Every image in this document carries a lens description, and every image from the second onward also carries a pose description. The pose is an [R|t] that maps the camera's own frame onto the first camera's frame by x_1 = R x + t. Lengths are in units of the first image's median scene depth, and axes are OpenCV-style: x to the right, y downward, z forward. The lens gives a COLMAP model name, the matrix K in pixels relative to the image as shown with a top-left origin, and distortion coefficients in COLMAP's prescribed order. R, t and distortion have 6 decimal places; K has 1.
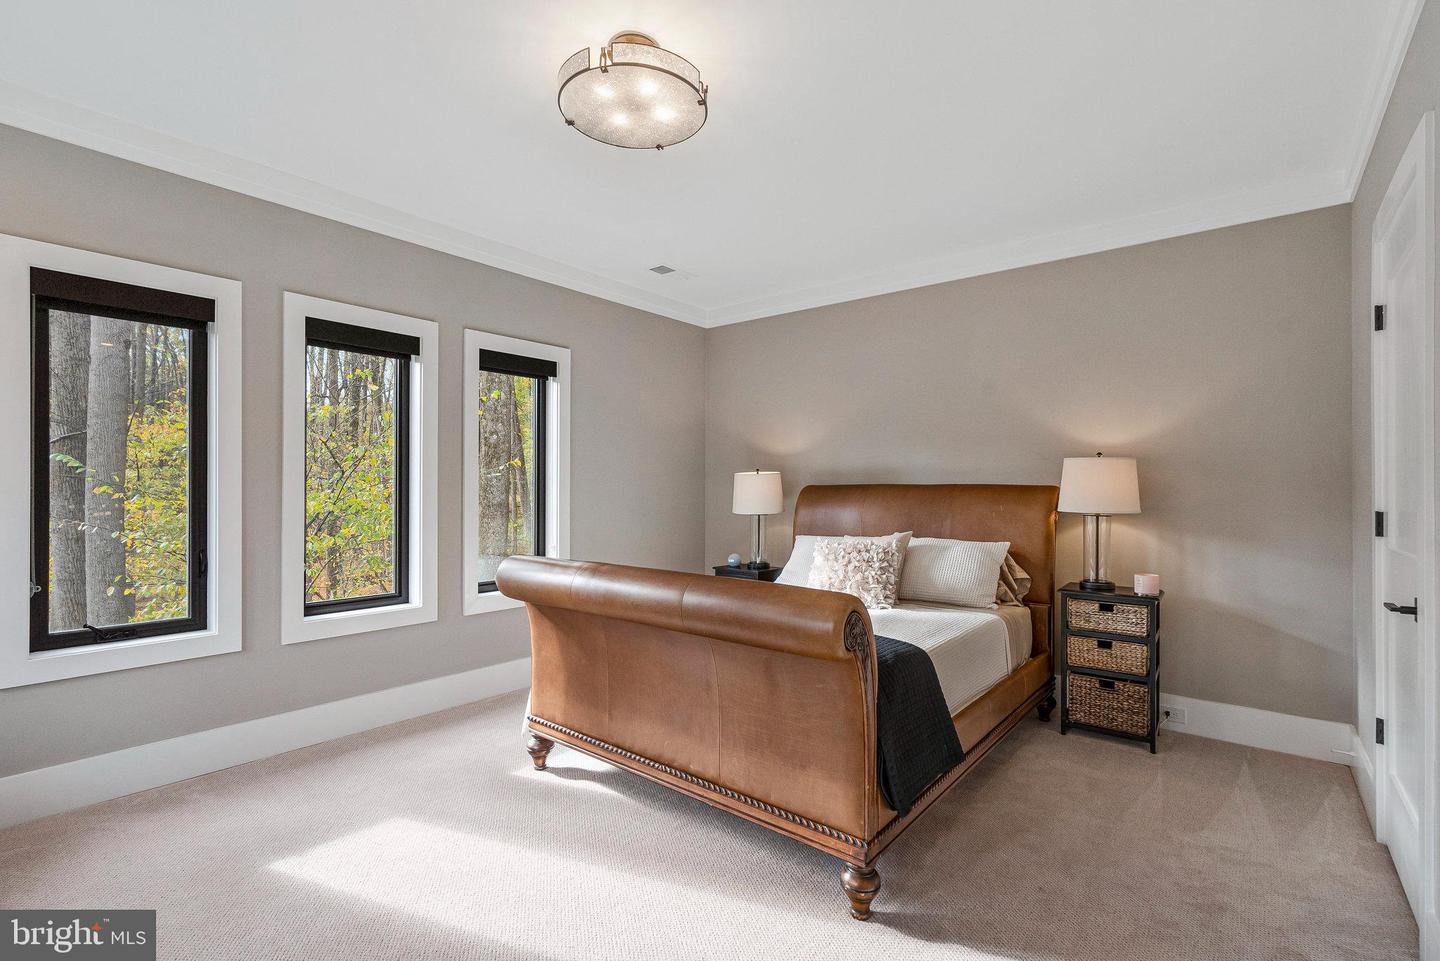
lens RADIAL K [[661.5, 0, 714.1], [0, 661.5, 482.6], [0, 0, 1]] dist [-0.001509, 0.000658]
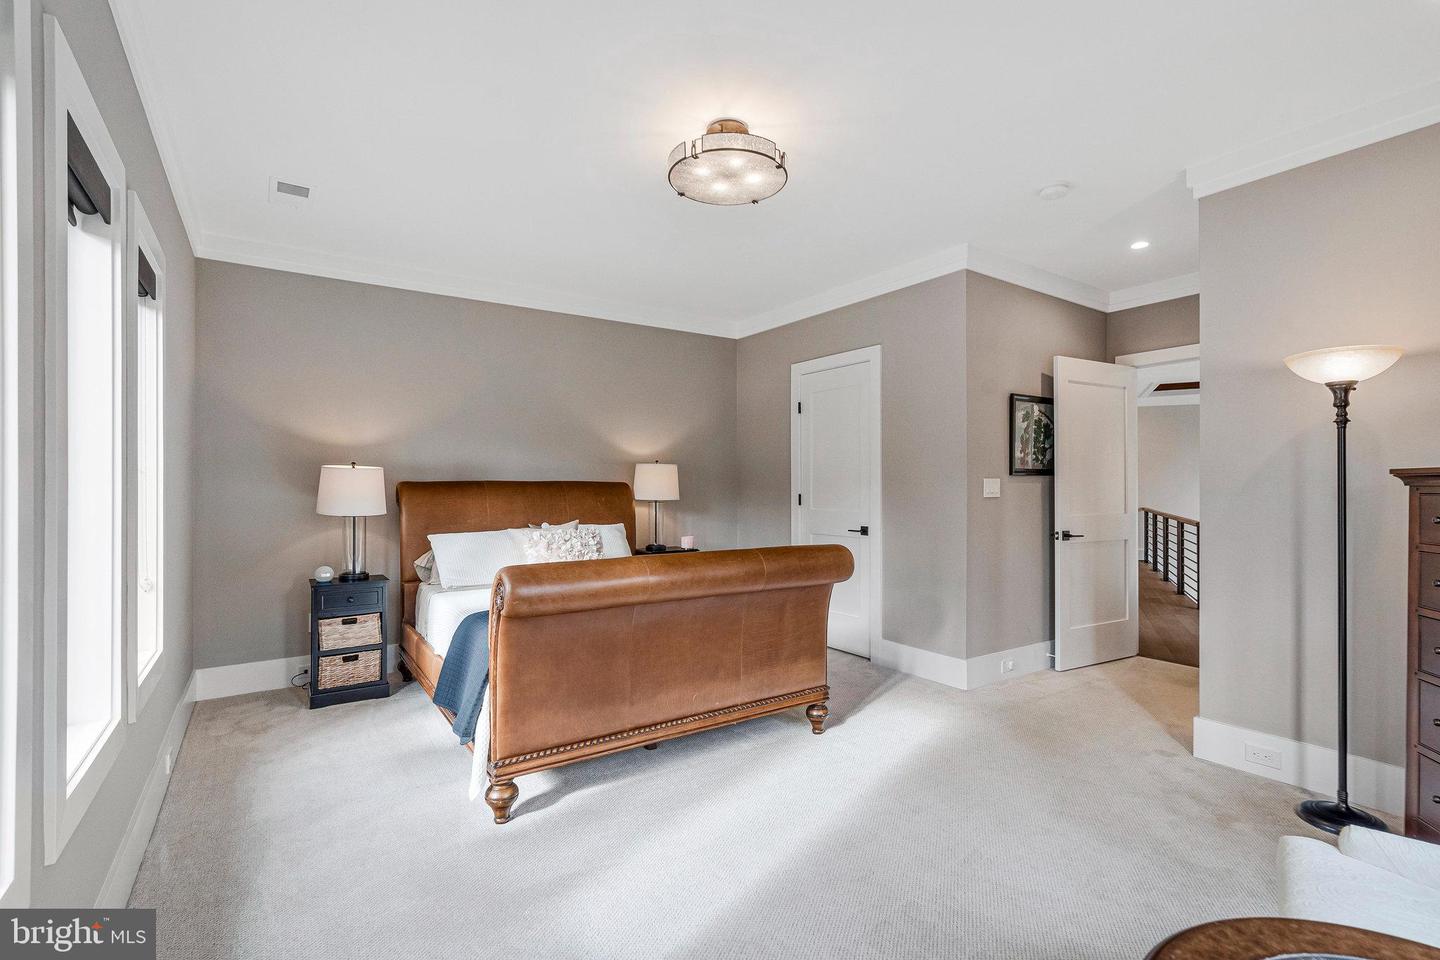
lens RADIAL K [[661.5, 0, 714.1], [0, 661.5, 482.1], [0, 0, 1]] dist [-0.001509, 0.000658]
pose [[0.285898, 0.001155, 0.958259, -0.869924], [-0.004523, 0.999990, 0.000144, 0.003390], [-0.958250, -0.004376, 0.285900, 0.451842]]
